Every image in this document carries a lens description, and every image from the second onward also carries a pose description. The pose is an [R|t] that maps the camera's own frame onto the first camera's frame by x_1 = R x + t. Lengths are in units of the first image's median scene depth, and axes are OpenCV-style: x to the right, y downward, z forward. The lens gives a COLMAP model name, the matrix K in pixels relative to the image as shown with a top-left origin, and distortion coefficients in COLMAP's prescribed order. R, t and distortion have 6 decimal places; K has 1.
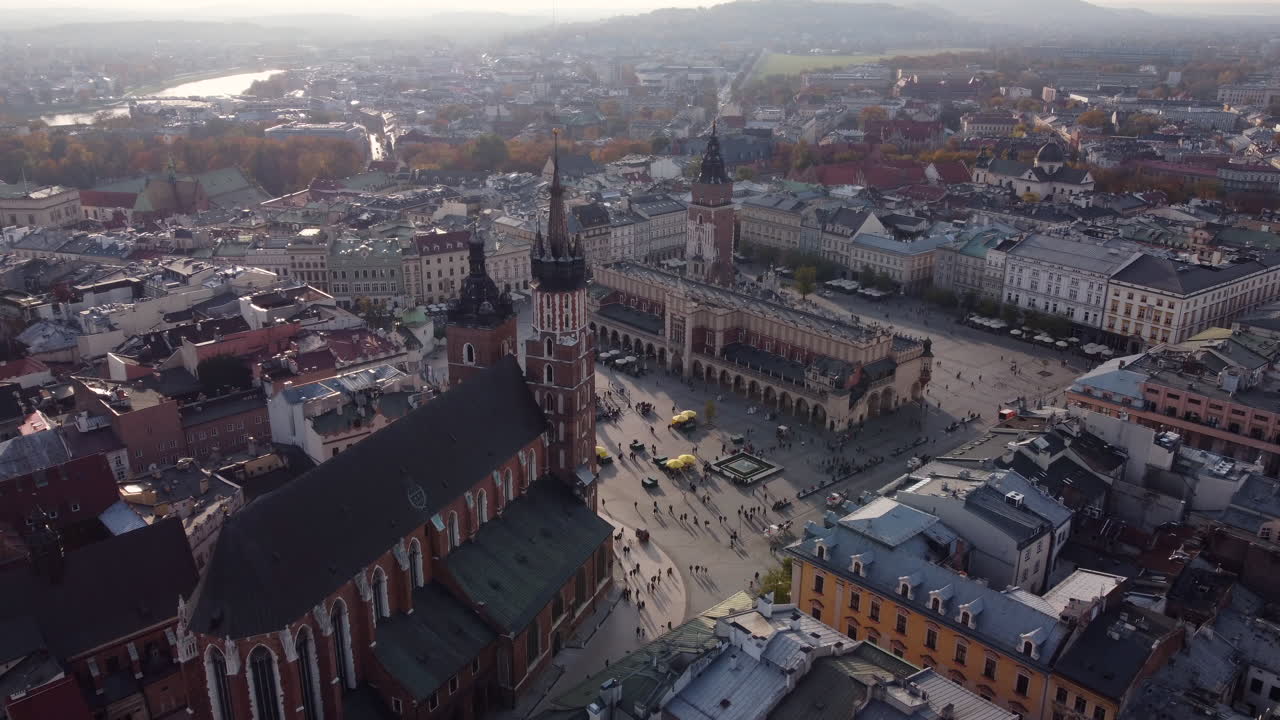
lens RADIAL K [[1013.8, 0, 634.4], [0, 1013.8, 358.4], [0, 0, 1]] dist [-0.004159, -0.004733]
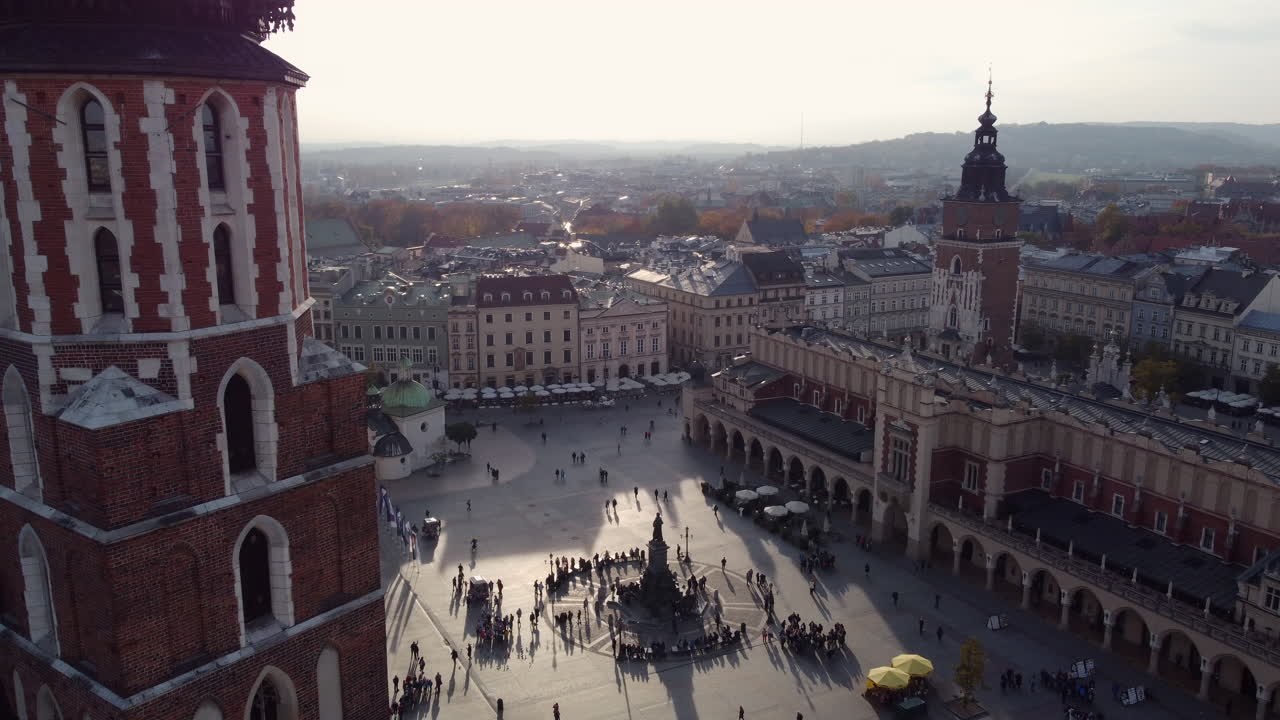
lens RADIAL K [[1013.8, 0, 634.4], [0, 1013.8, 358.4], [0, 0, 1]] dist [-0.004159, -0.004733]
pose [[0.970901, 0.047314, -0.234762, 0.031551], [-0.076905, 0.989967, -0.118537, -0.006547], [0.226798, 0.133142, 0.964798, 0.517802]]
